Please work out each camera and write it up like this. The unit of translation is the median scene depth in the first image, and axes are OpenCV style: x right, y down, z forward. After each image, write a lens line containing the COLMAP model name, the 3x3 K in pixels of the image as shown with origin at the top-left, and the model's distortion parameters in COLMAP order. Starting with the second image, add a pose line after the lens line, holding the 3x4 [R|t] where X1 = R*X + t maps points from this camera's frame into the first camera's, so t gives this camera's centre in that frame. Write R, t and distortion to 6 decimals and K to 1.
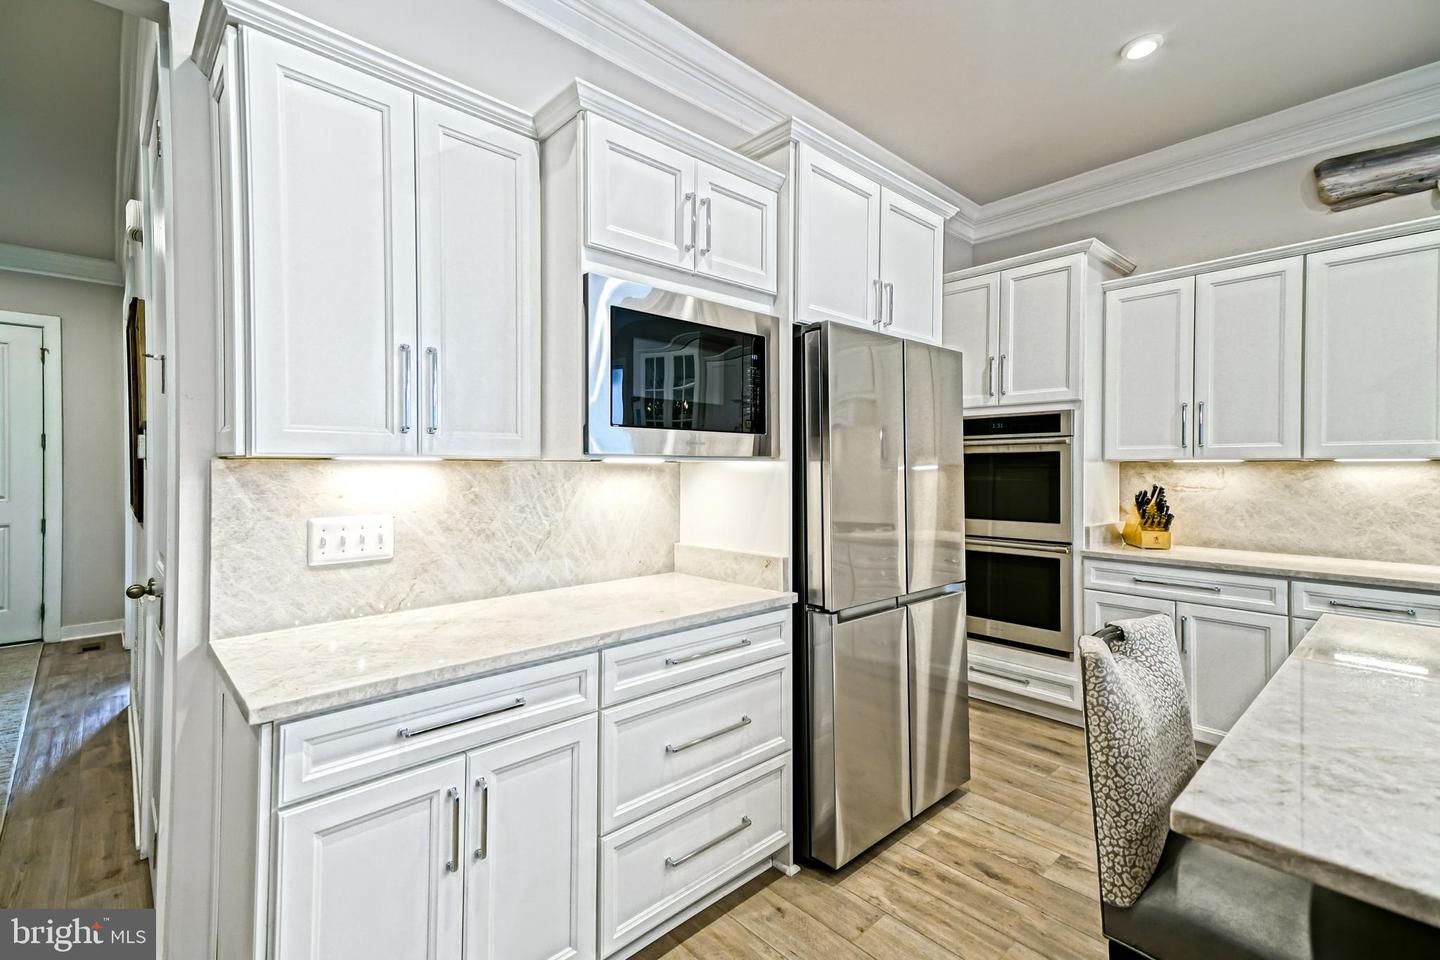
lens RADIAL K [[641.3, 0, 699.3], [0, 641.3, 467.1], [0, 0, 1]] dist [0.044607, -0.001913]
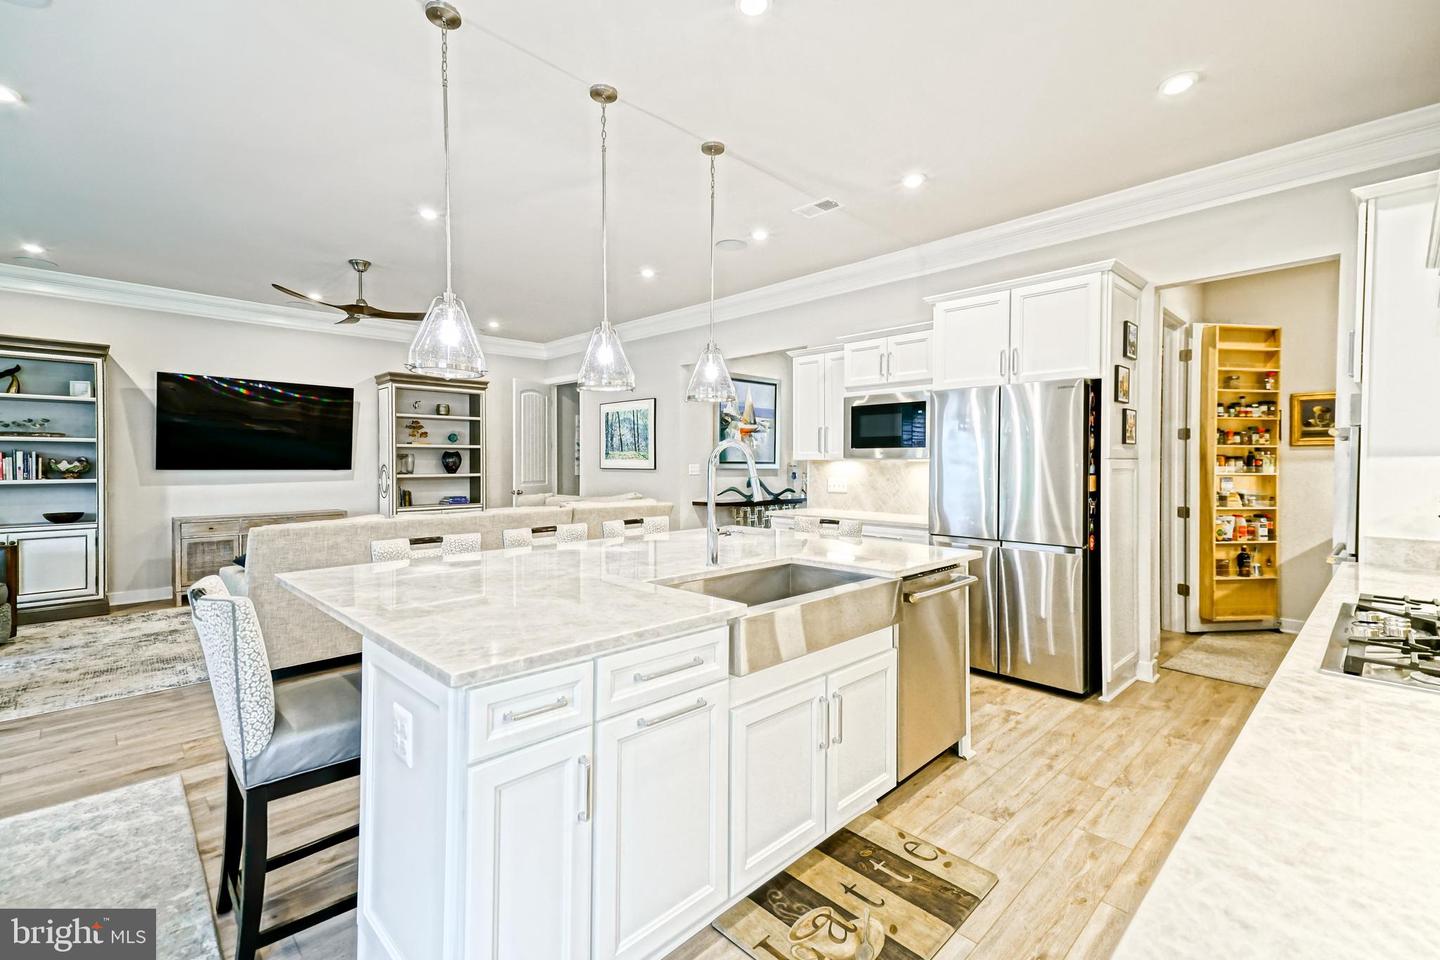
lens RADIAL K [[641.3, 0, 712.4], [0, 641.3, 460.3], [0, 0, 1]] dist [0.044607, -0.001913]
pose [[0.033494, -0.003788, -0.999432, 2.225505], [0.000308, 0.999993, -0.003780, -0.001880], [0.999439, -0.000181, 0.033495, 0.238866]]
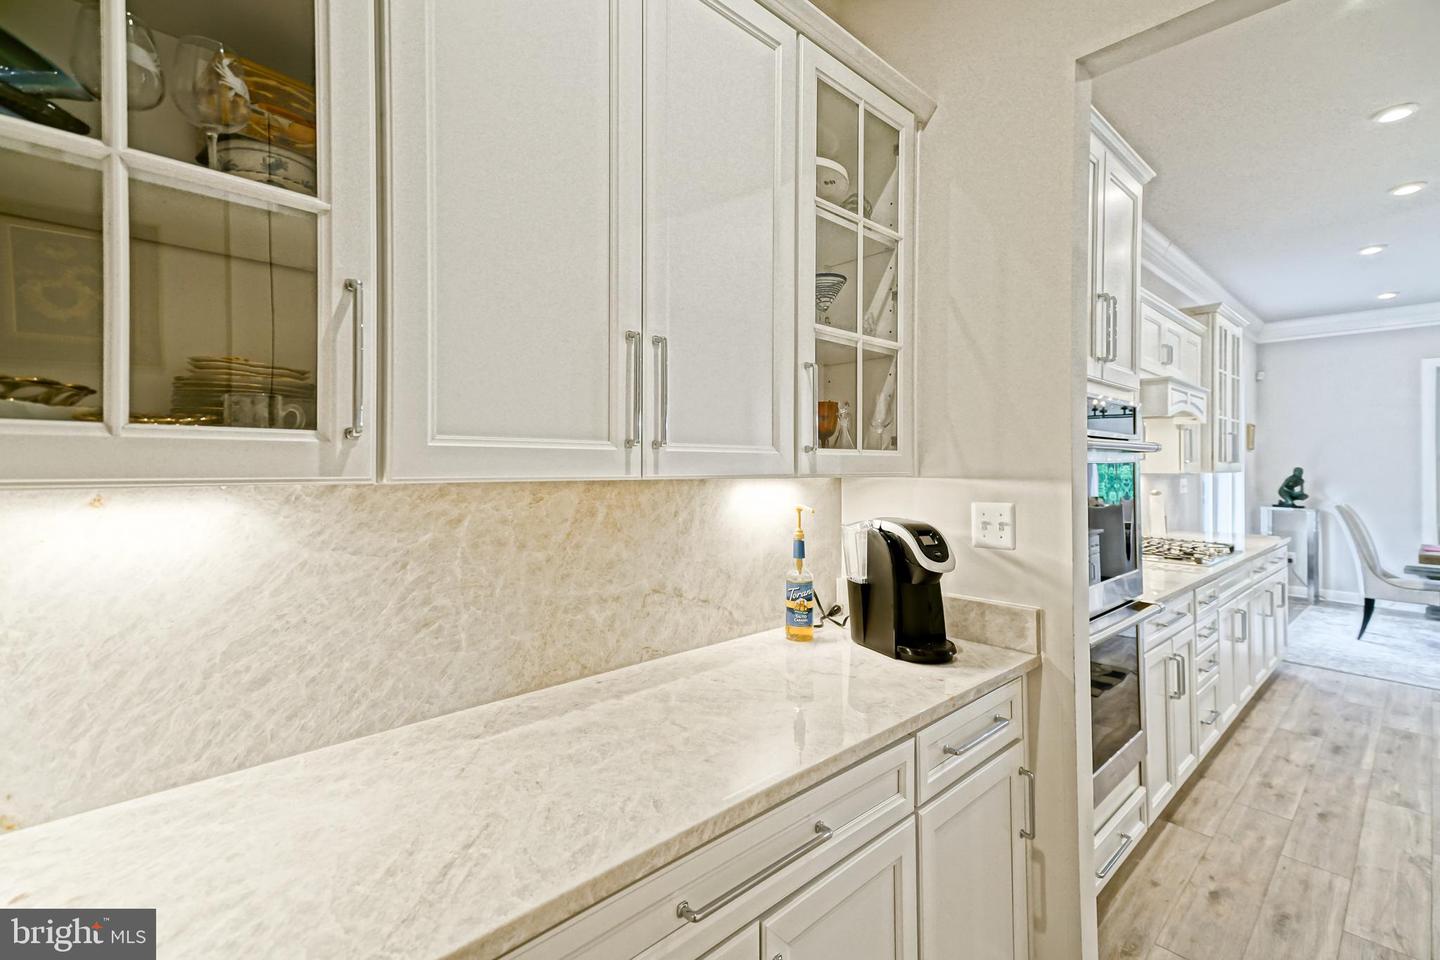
lens RADIAL K [[637.5, 0, 706.2], [0, 637.5, 449.8], [0, 0, 1]] dist [0.025351, -0.002434]
pose [[-0.000573, 0.011642, 0.999932, -0.187937], [-0.021893, 0.999692, -0.011652, -0.028342], [-0.999760, -0.021898, -0.000318, 2.332334]]
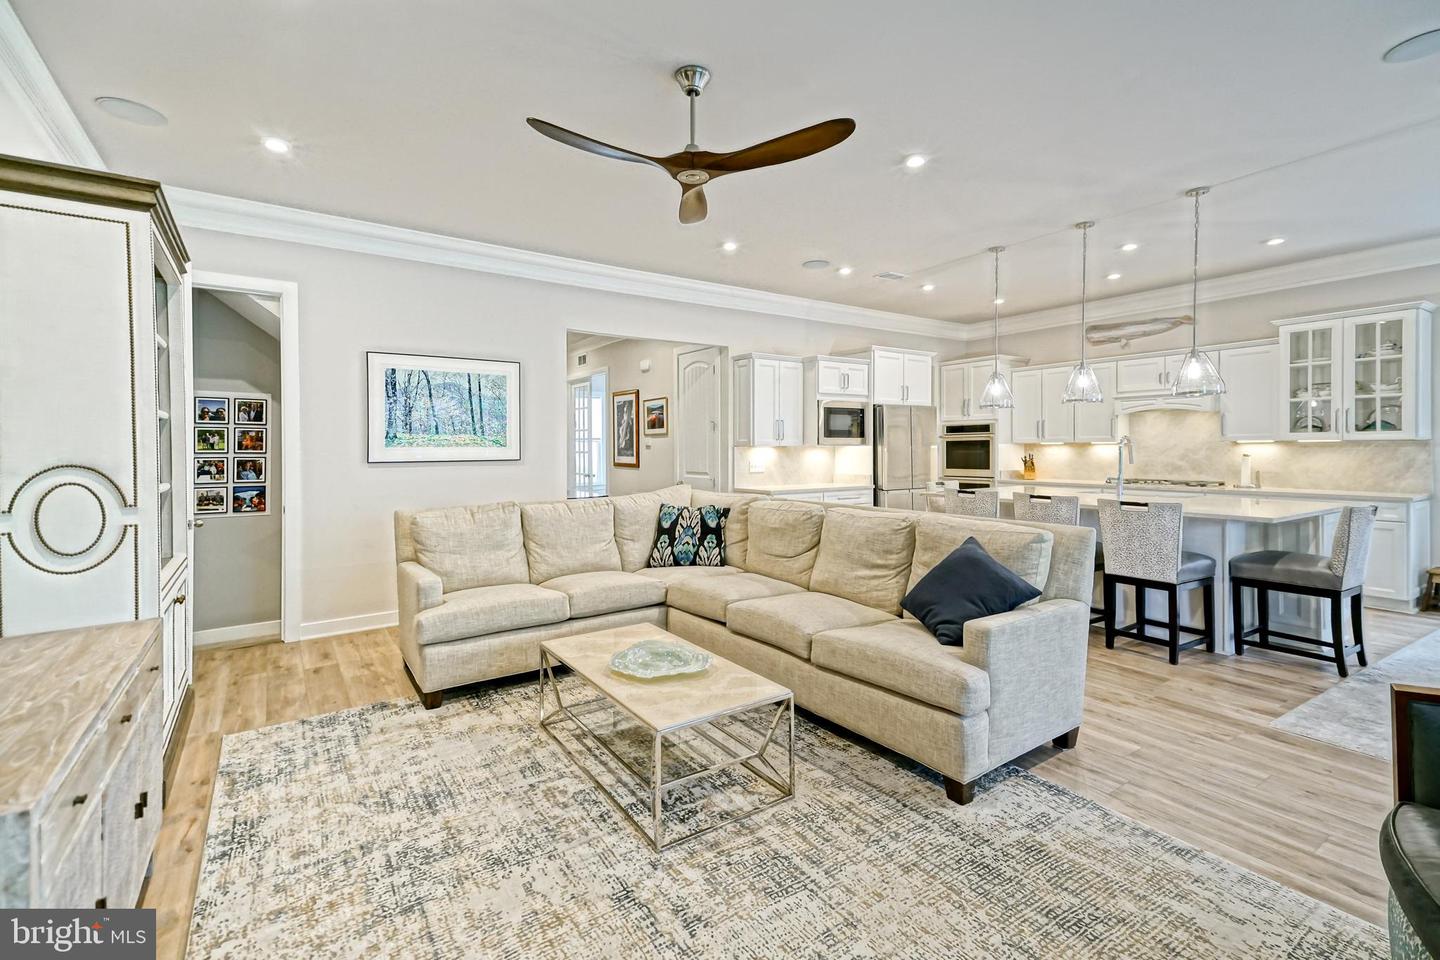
lens RADIAL K [[641.3, 0, 727.2], [0, 641.3, 448.3], [0, 0, 1]] dist [0.044607, -0.001913]
pose [[0.991962, -0.008022, -0.126283, -0.187094], [0.008523, 0.999958, 0.003428, -0.015346], [0.126250, -0.004476, 0.991988, -2.443124]]
